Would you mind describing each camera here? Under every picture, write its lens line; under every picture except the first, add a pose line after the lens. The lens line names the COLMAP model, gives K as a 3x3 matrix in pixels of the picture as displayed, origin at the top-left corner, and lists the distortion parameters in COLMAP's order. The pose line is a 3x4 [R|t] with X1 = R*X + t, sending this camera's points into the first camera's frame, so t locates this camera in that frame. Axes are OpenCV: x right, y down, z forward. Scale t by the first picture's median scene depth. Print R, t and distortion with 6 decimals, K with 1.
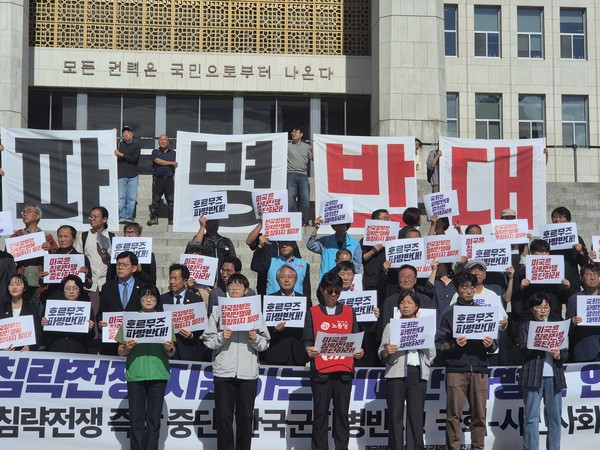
lens RADIAL K [[1247.3, 0, 300.0], [0, 1247.3, 223.1], [0, 0, 1]] dist [-0.106888, 0.000000]
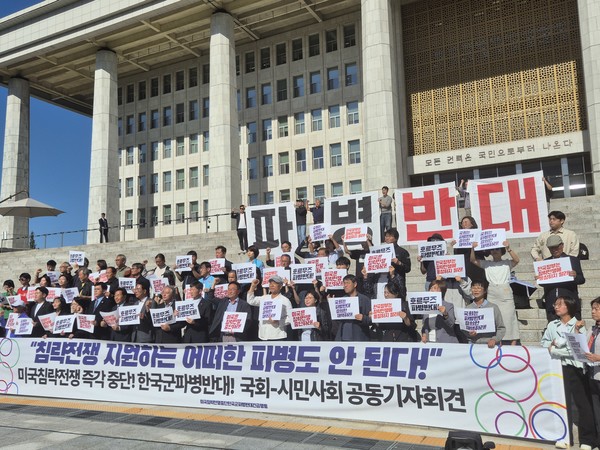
lens RADIAL K [[543.2, 0, 299.3], [0, 543.2, 226.8], [0, 0, 1]] dist [0.058439, -0.028325]
pose [[0.832418, -0.095826, -0.545800, 0.542032], [0.087466, 0.995309, -0.041348, 0.002507], [0.547202, -0.013321, 0.836894, 0.486466]]
